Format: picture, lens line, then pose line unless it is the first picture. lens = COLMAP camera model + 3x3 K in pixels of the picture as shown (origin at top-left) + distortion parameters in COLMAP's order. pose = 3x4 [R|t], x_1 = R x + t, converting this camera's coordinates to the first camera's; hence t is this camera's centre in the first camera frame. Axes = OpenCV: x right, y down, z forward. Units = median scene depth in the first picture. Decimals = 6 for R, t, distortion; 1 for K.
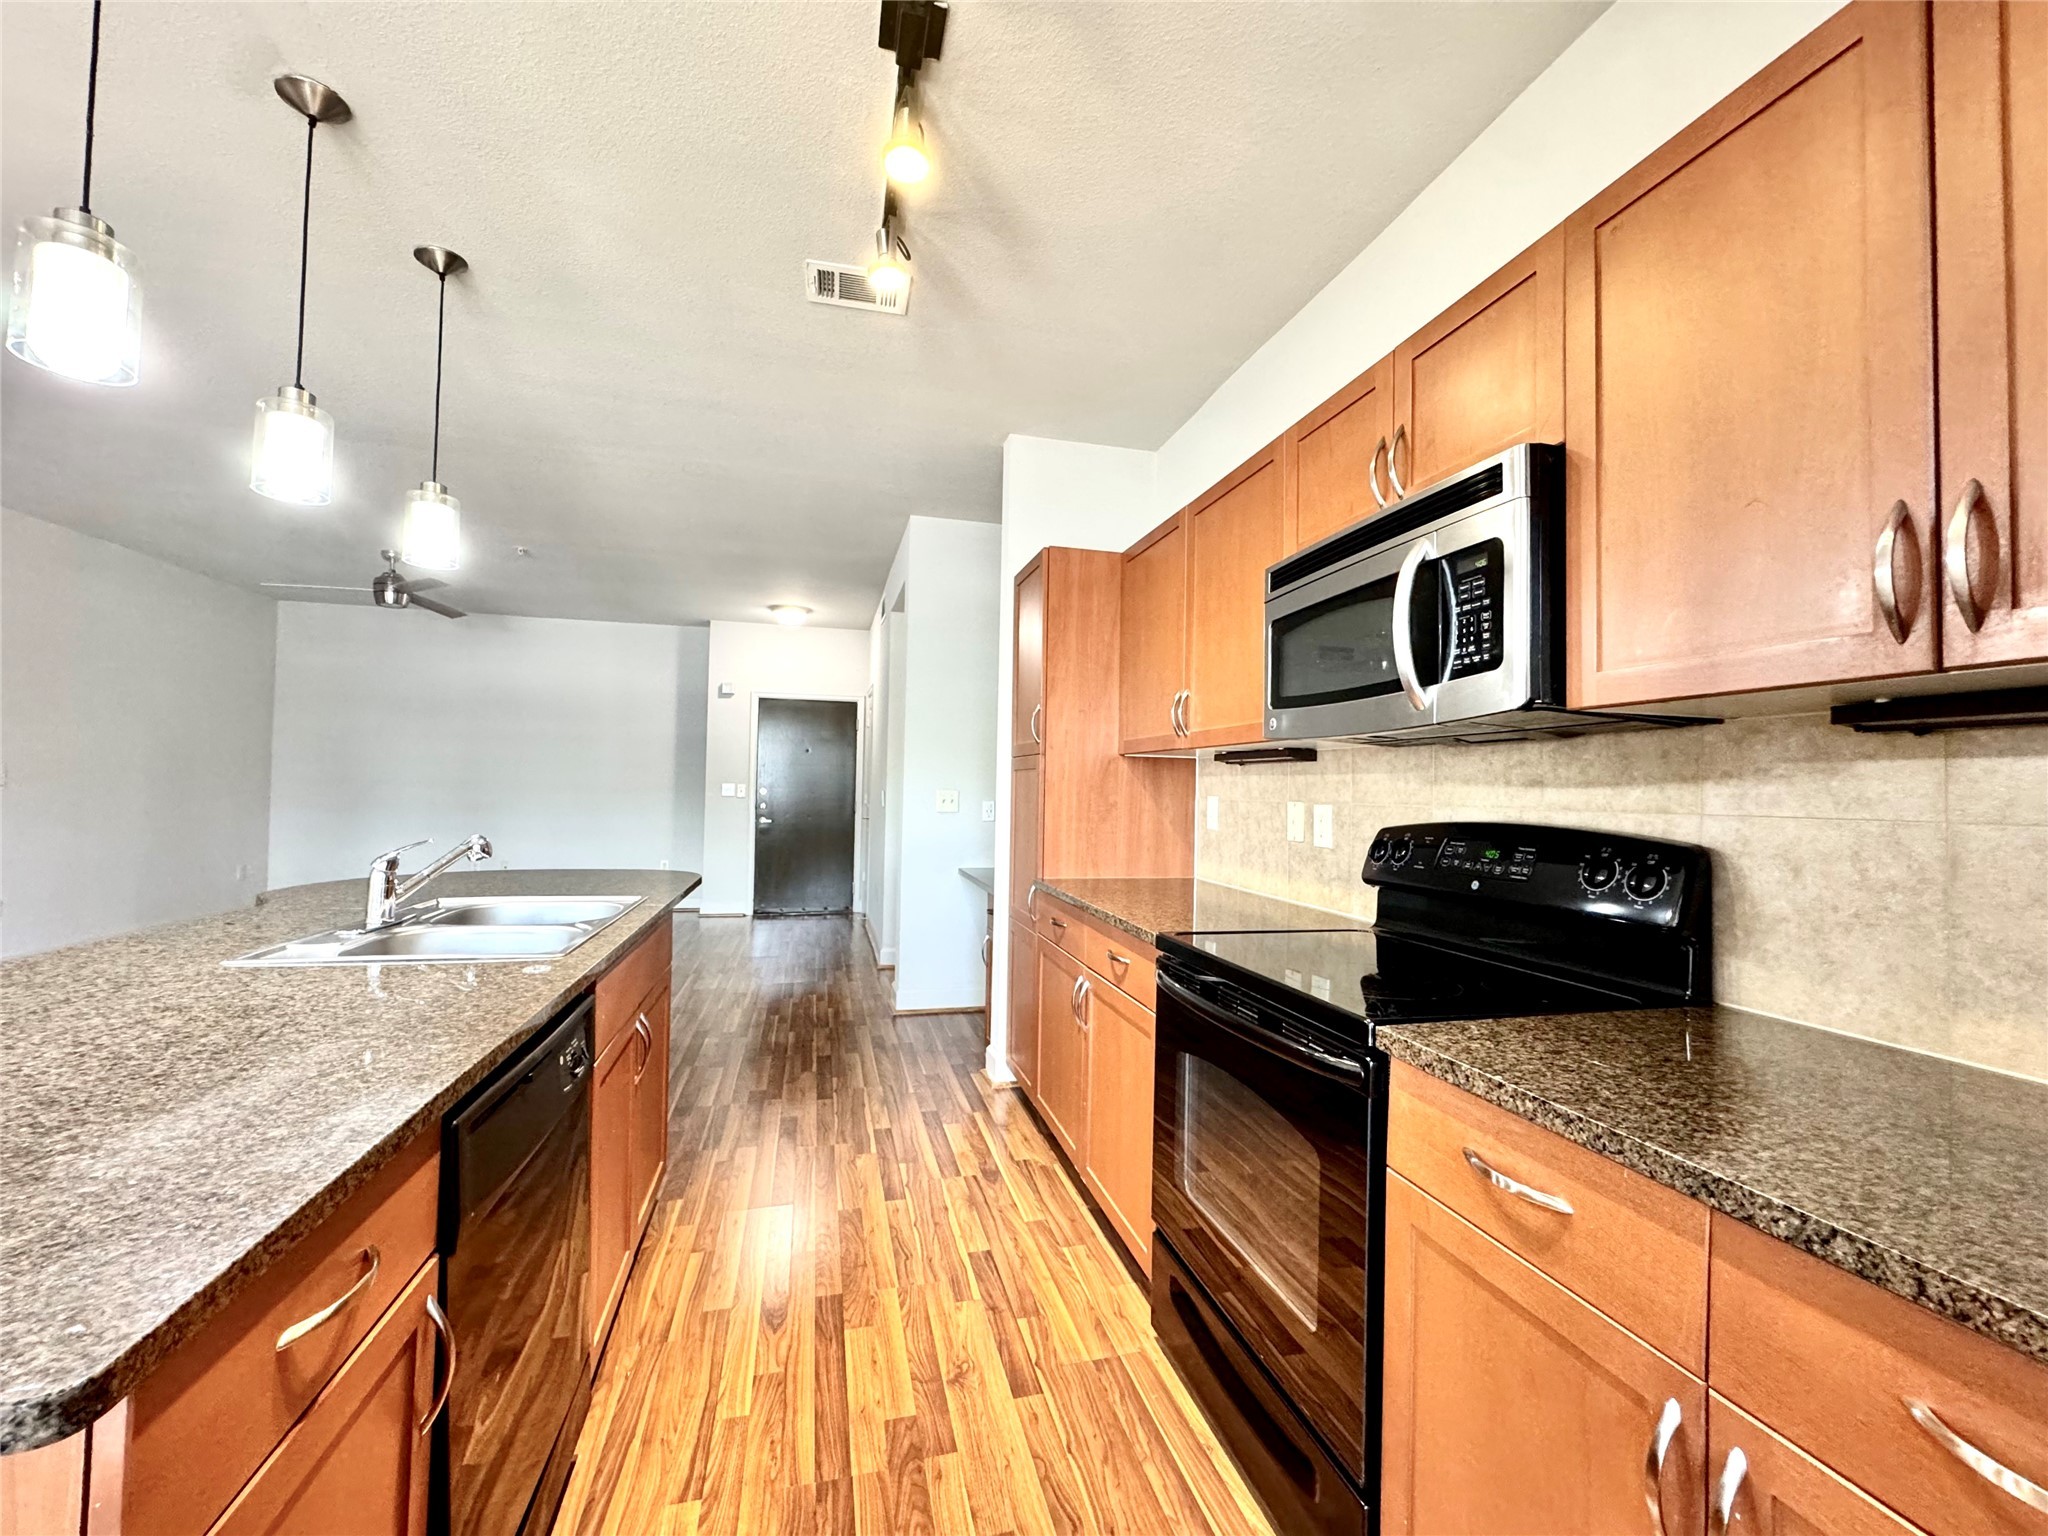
lens RADIAL K [[817.3, 0, 1023.0], [0, 817.3, 766.6], [0, 0, 1]] dist [-0.002343, -0.000711]
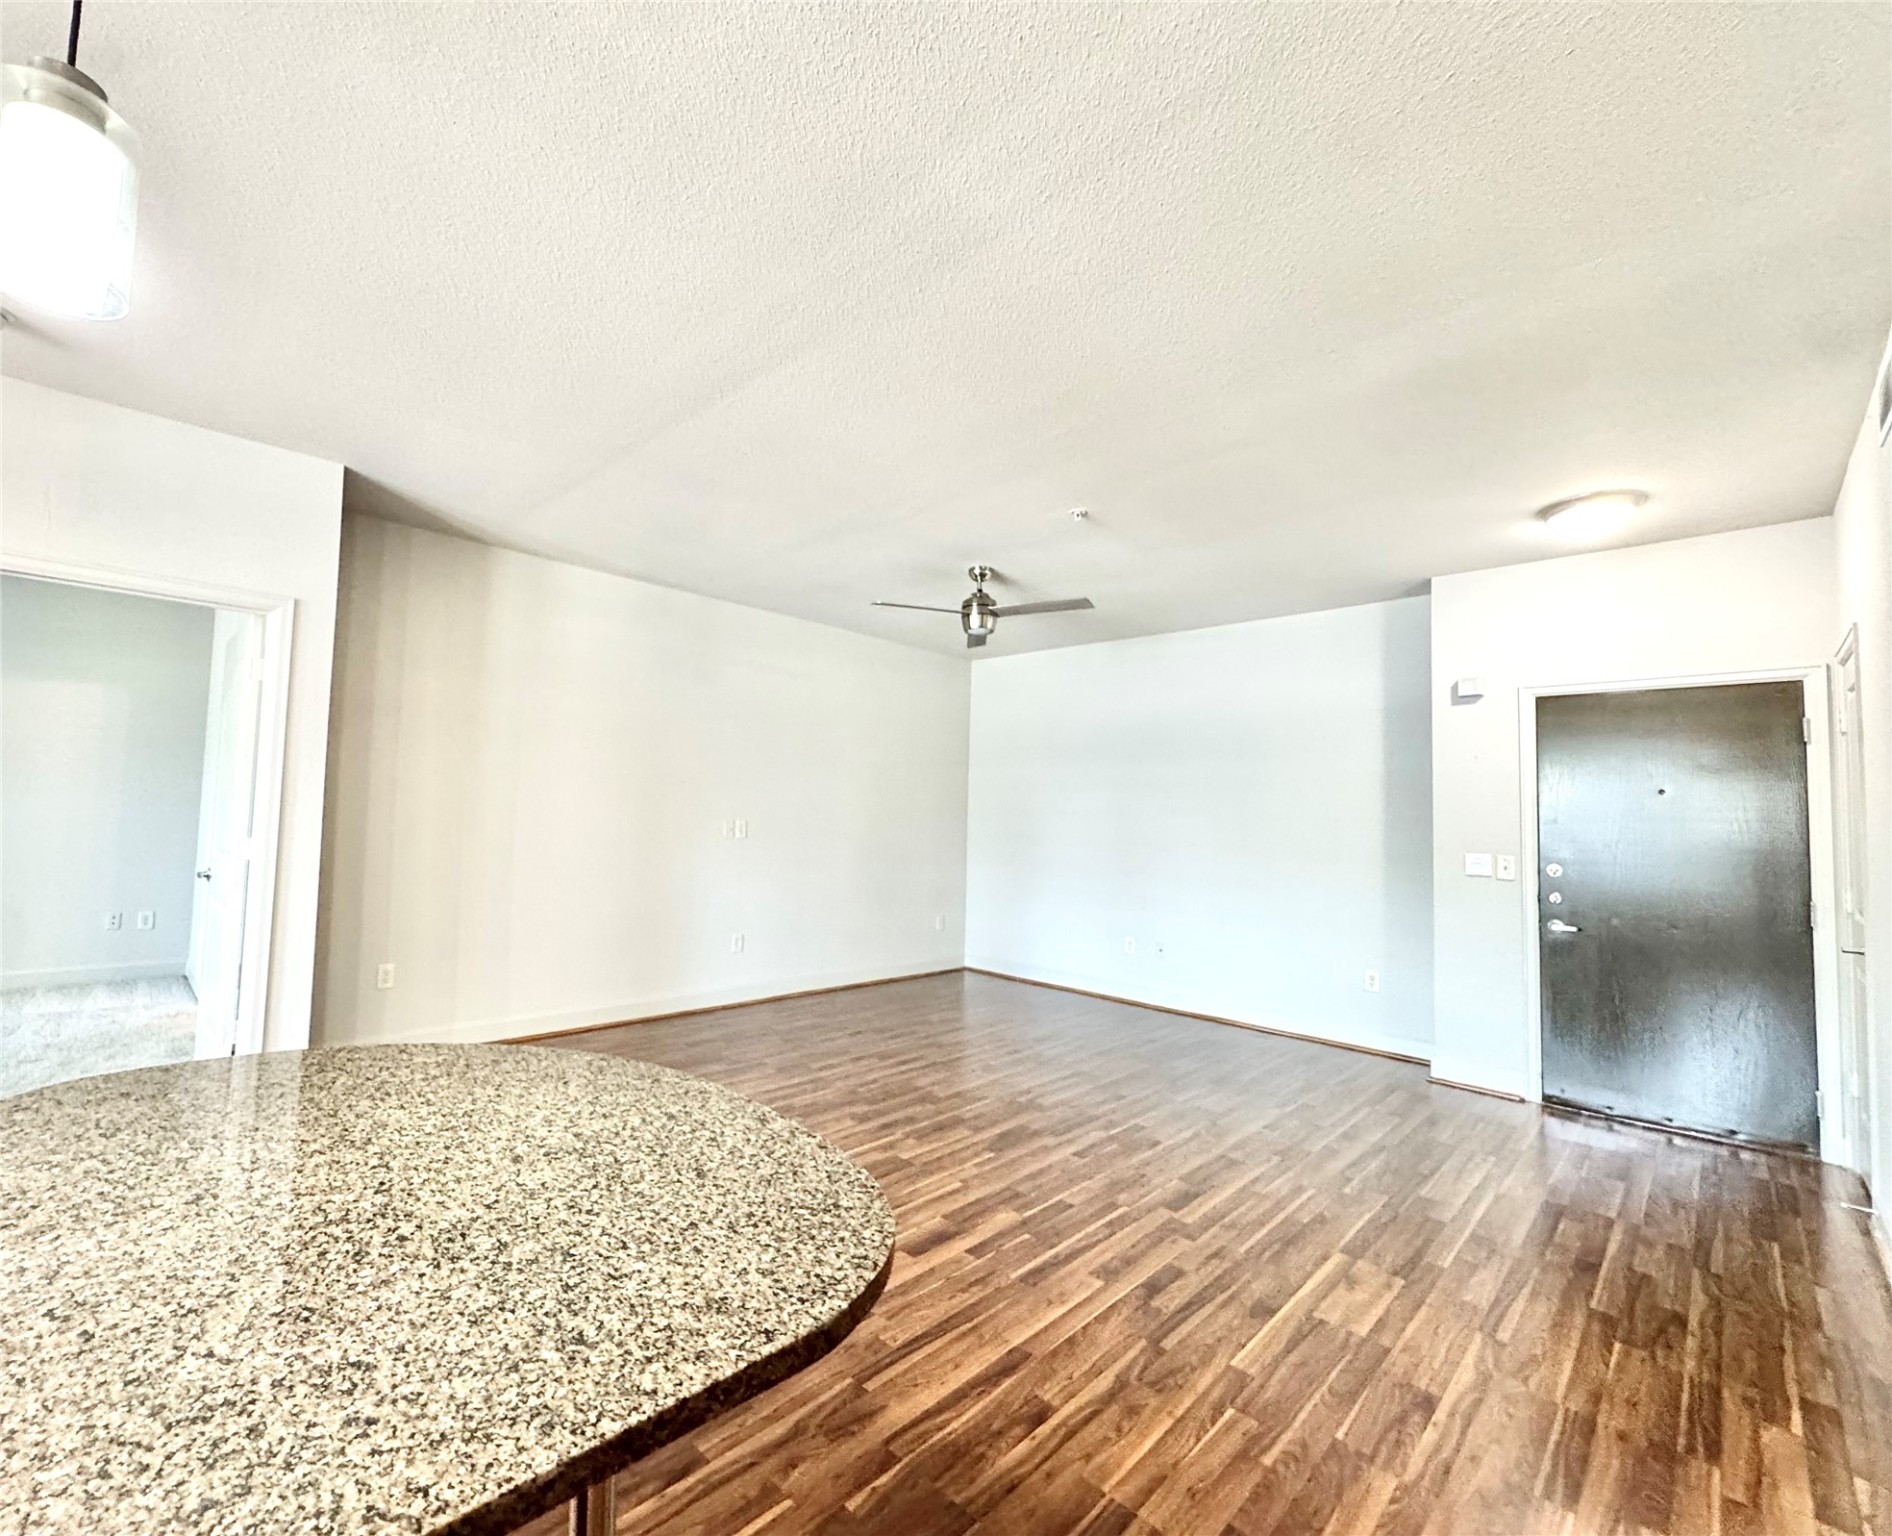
lens RADIAL K [[820.2, 0, 862.4], [0, 820.2, 764.5], [0, 0, 1]] dist [-0.003440, -0.001152]
pose [[0.487883, -0.056599, -0.871072, -0.268227], [-0.002789, 0.997790, -0.066395, -0.007255], [0.872904, 0.034823, 0.486647, 1.314622]]
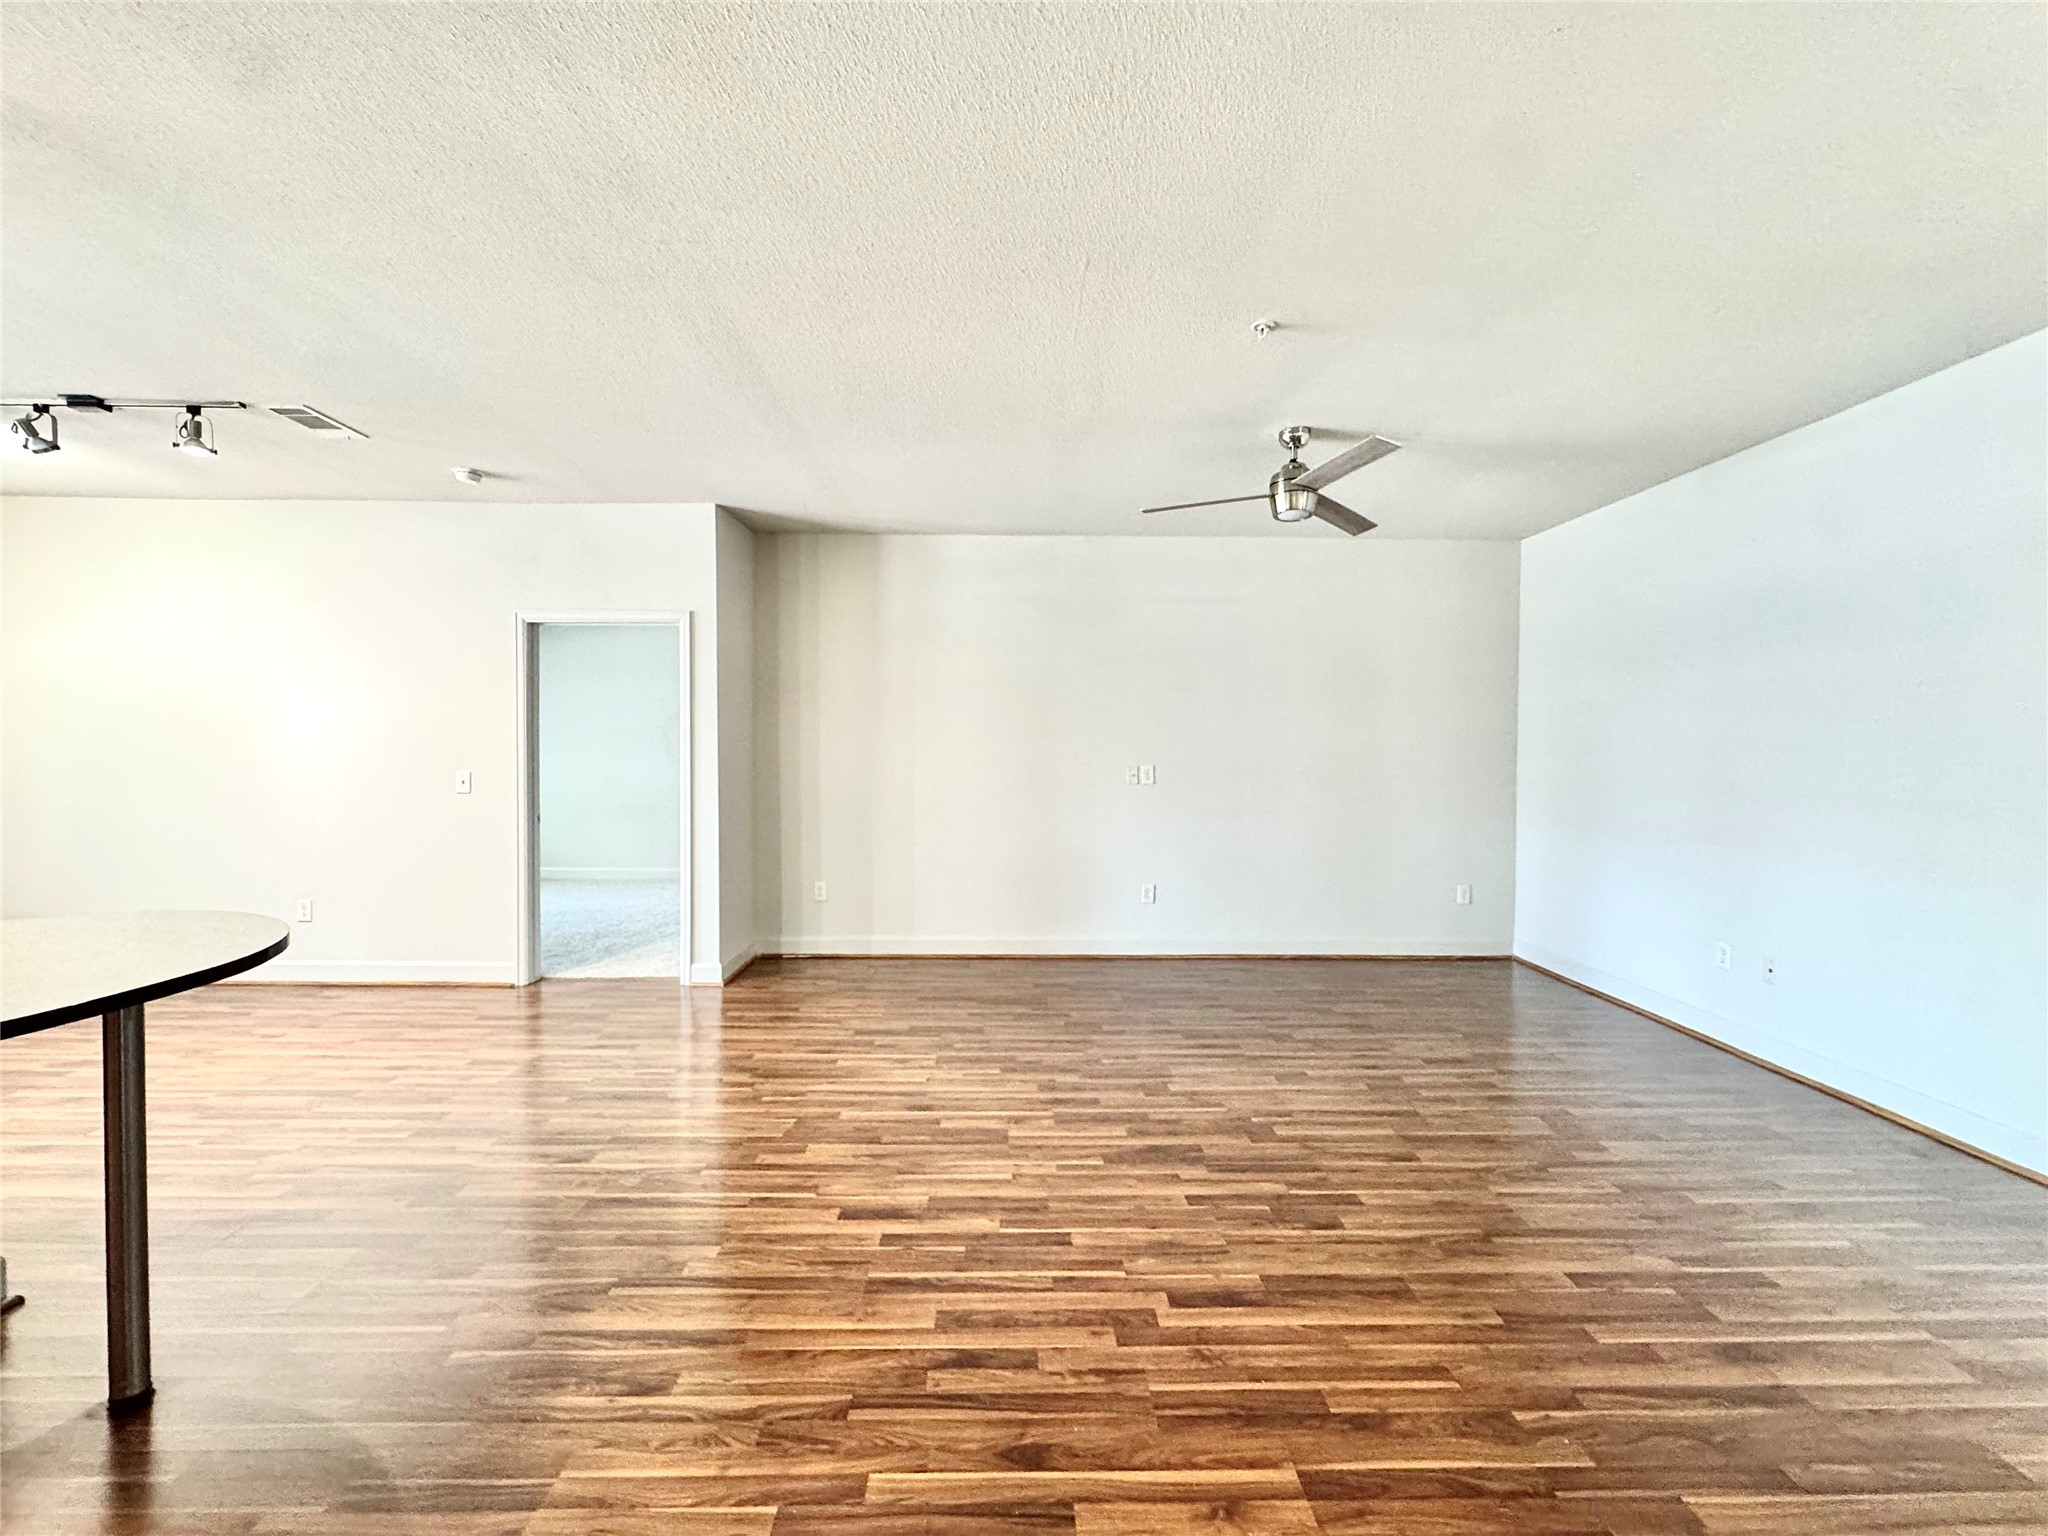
lens RADIAL K [[817.3, 0, 1016.8], [0, 817.3, 764.8], [0, 0, 1]] dist [-0.002343, -0.000711]
pose [[-0.233982, -0.000116, -0.972241, -0.253264], [0.014861, 0.999883, -0.003695, -0.001020], [0.972127, -0.015313, -0.233953, 2.529581]]
